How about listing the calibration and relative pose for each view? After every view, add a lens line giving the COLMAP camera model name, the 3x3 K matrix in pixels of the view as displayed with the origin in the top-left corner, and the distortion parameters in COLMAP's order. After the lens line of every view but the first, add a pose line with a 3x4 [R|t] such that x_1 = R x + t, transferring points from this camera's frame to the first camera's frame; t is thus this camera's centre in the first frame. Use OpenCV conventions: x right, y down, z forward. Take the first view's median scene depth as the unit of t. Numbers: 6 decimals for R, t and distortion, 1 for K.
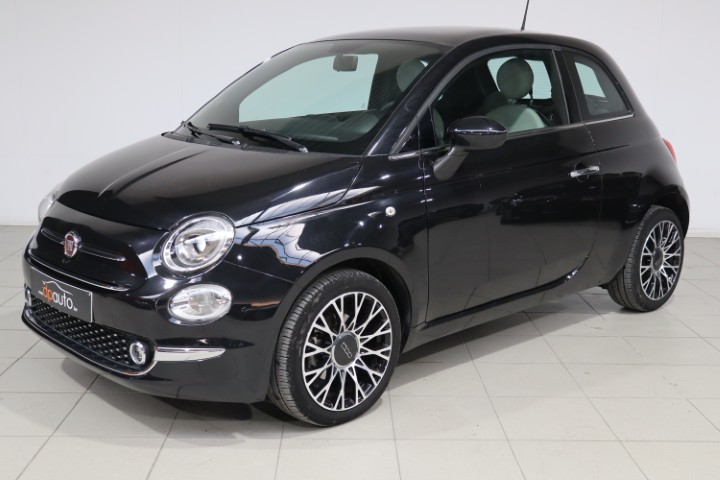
lens RADIAL K [[865.7, 0, 359.4], [0, 865.7, 240.4], [0, 0, 1]] dist [0.031953, 0.000000]
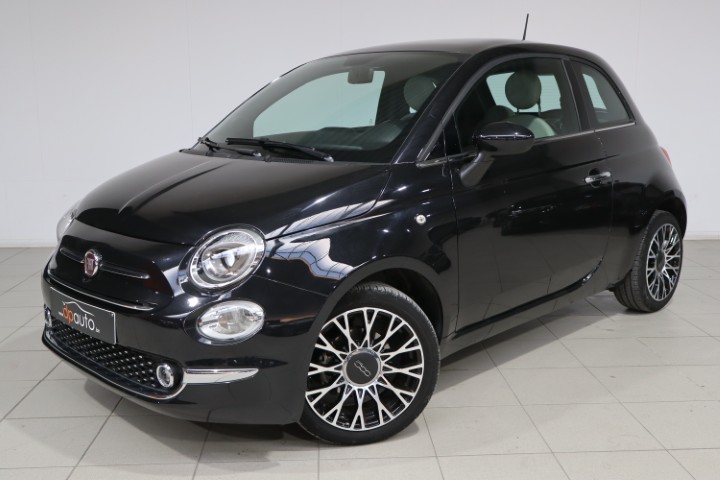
lens RADIAL K [[752.1, 0, 362.4], [0, 752.1, 238.1], [0, 0, 1]] dist [-0.010587, 0.000000]
pose [[0.999072, -0.027614, 0.033044, -0.055138], [0.028280, 0.999403, -0.019846, 0.001801], [-0.032476, 0.020762, 0.999257, 0.148097]]
